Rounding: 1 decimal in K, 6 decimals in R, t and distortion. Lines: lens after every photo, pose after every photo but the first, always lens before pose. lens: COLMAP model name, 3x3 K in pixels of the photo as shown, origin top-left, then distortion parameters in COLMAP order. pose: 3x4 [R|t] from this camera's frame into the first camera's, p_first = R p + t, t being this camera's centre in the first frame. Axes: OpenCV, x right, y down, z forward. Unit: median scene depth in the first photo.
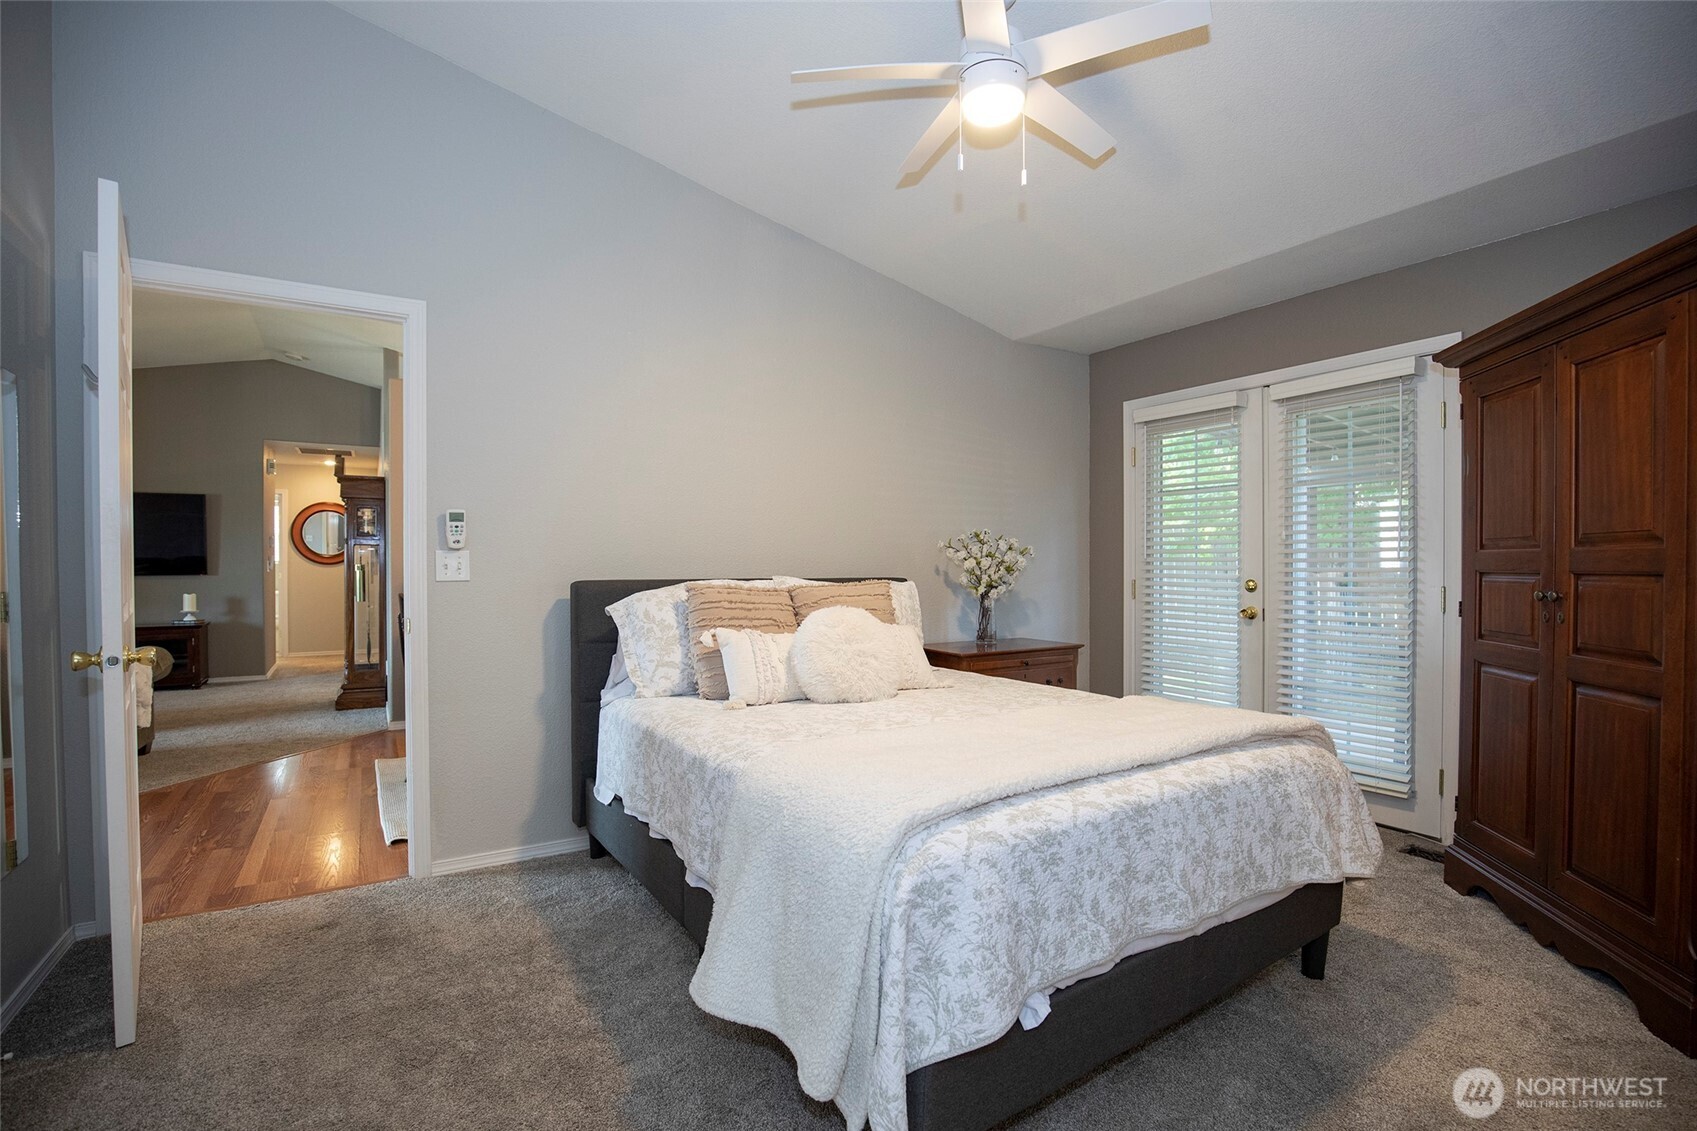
lens RADIAL K [[775.7, 0, 833.2], [0, 775.7, 573.6], [0, 0, 1]] dist [-0.032139, 0.003916]
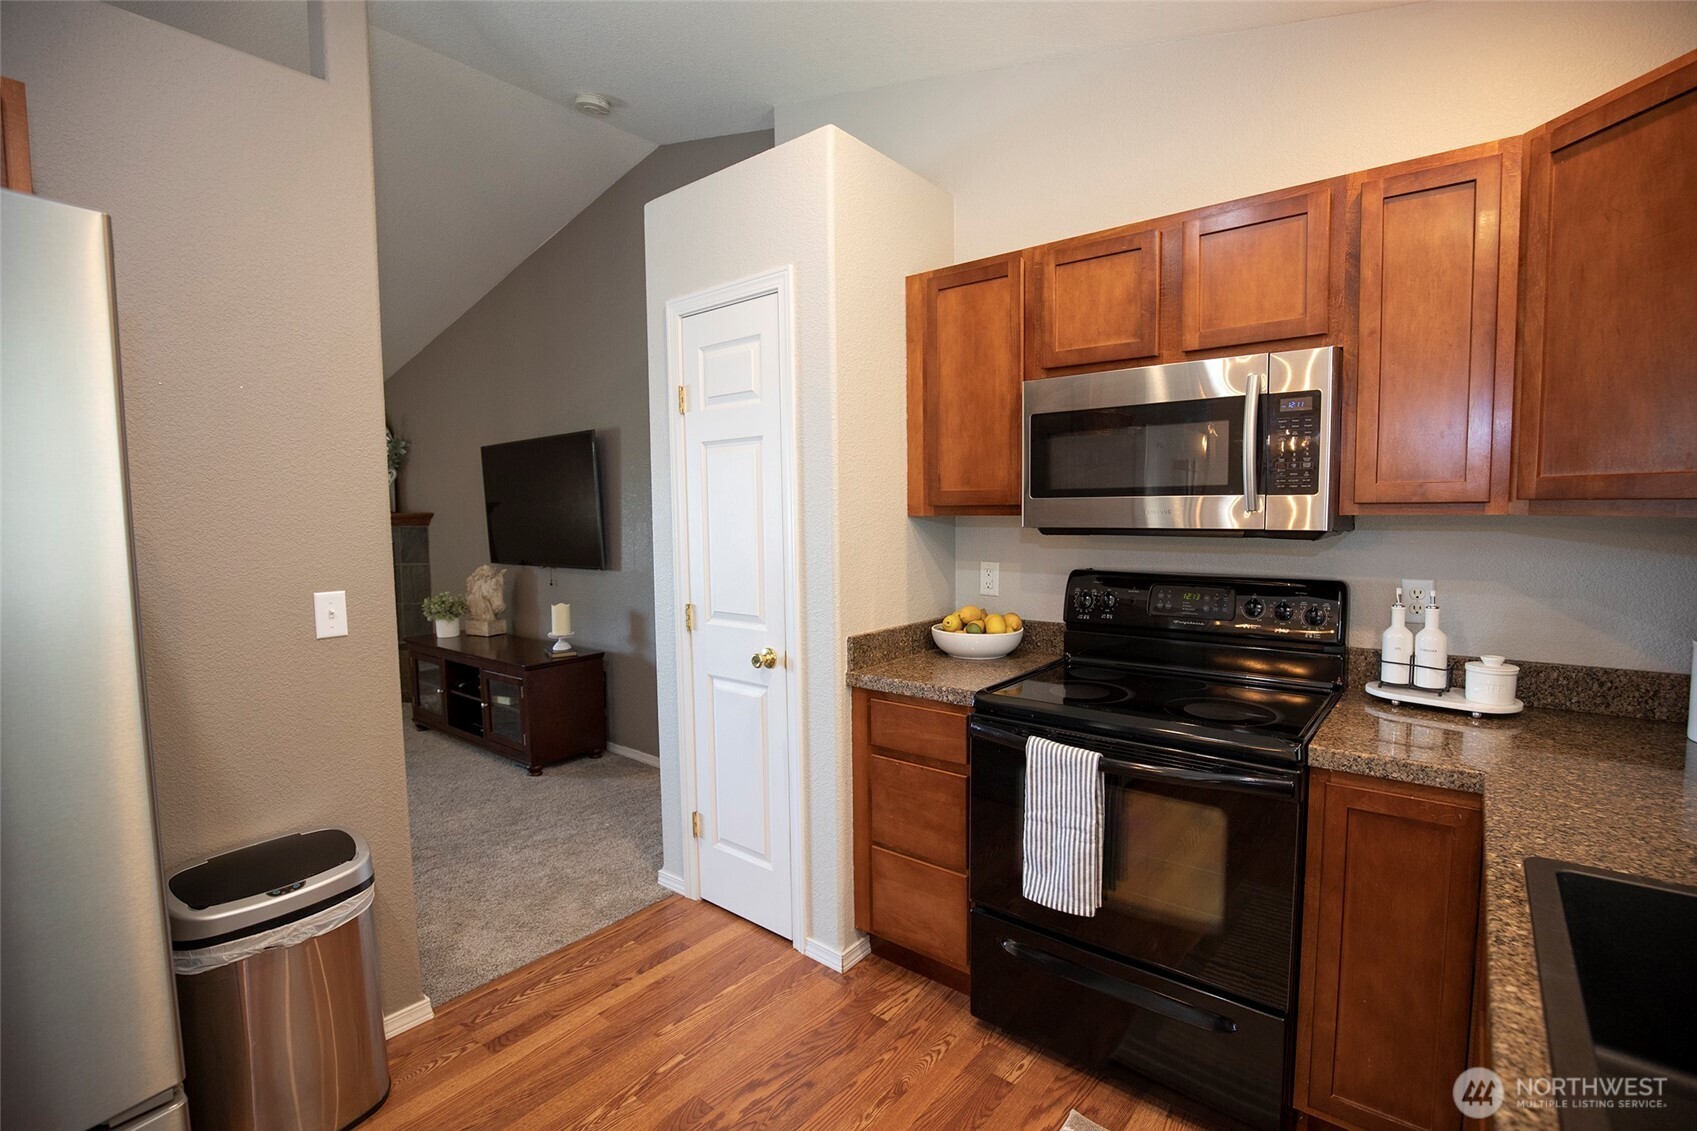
lens RADIAL K [[775.7, 0, 848.2], [0, 775.7, 568.5], [0, 0, 1]] dist [-0.032139, 0.003916]
pose [[0.335558, 0.068442, -0.939530, -0.207166], [0.004884, 0.997217, 0.074389, -0.042380], [0.942007, -0.029551, 0.334290, 0.969502]]
